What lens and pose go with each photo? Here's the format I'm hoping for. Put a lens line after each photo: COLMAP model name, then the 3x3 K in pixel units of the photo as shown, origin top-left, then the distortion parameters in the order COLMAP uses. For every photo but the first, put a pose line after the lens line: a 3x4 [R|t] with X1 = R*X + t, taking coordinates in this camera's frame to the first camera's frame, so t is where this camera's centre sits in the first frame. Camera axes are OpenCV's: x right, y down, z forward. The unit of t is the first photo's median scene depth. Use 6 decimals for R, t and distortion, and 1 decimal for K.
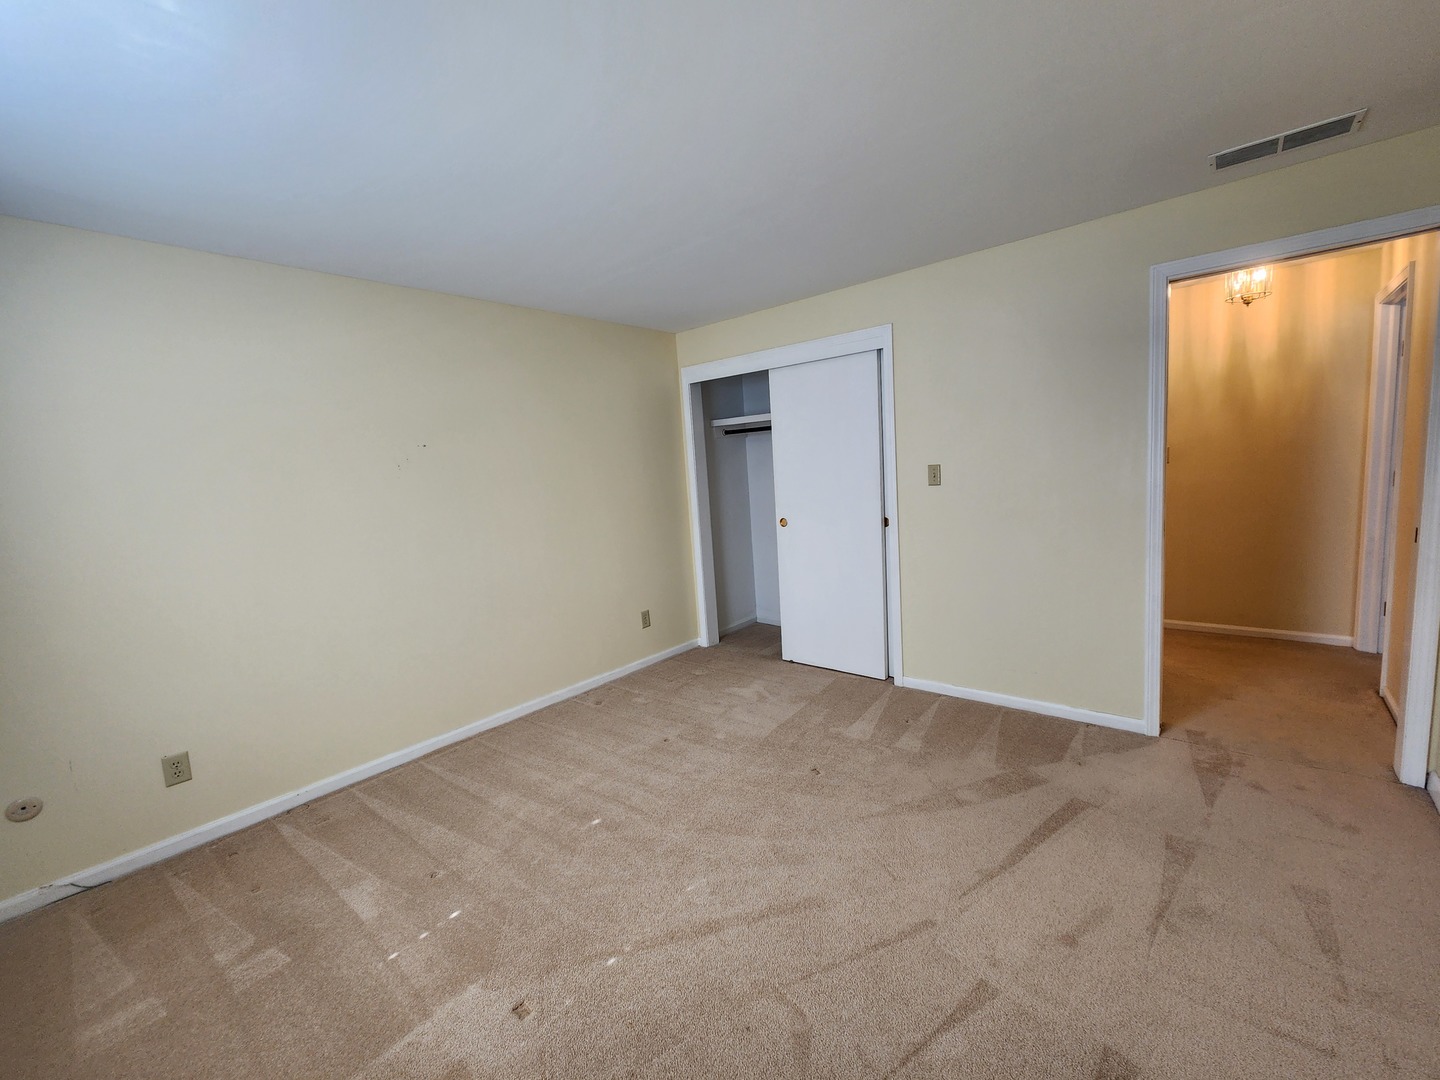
lens RADIAL K [[589.2, 0, 723.0], [0, 589.2, 540.5], [0, 0, 1]] dist [0.005775, -0.000693]
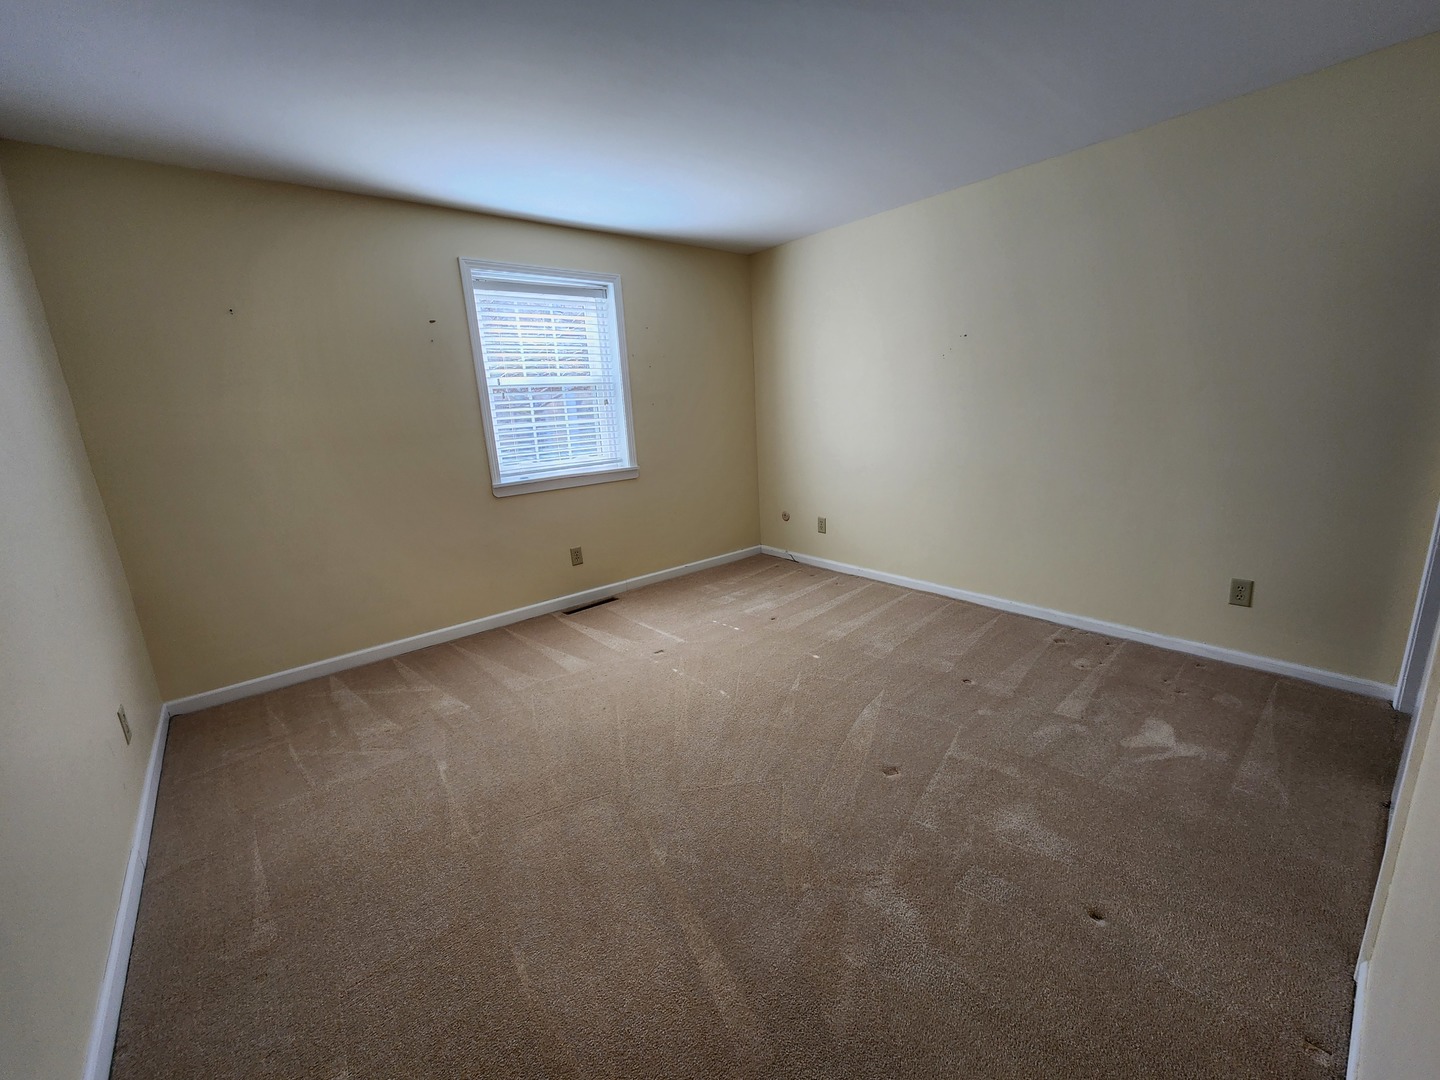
lens RADIAL K [[589.2, 0, 721.7], [0, 589.2, 538.2], [0, 0, 1]] dist [0.005775, -0.000693]
pose [[-0.168127, 0.300542, -0.938833, 0.782179], [-0.052437, 0.948315, 0.312967, -0.130039], [0.984370, 0.101848, -0.143678, 0.795709]]
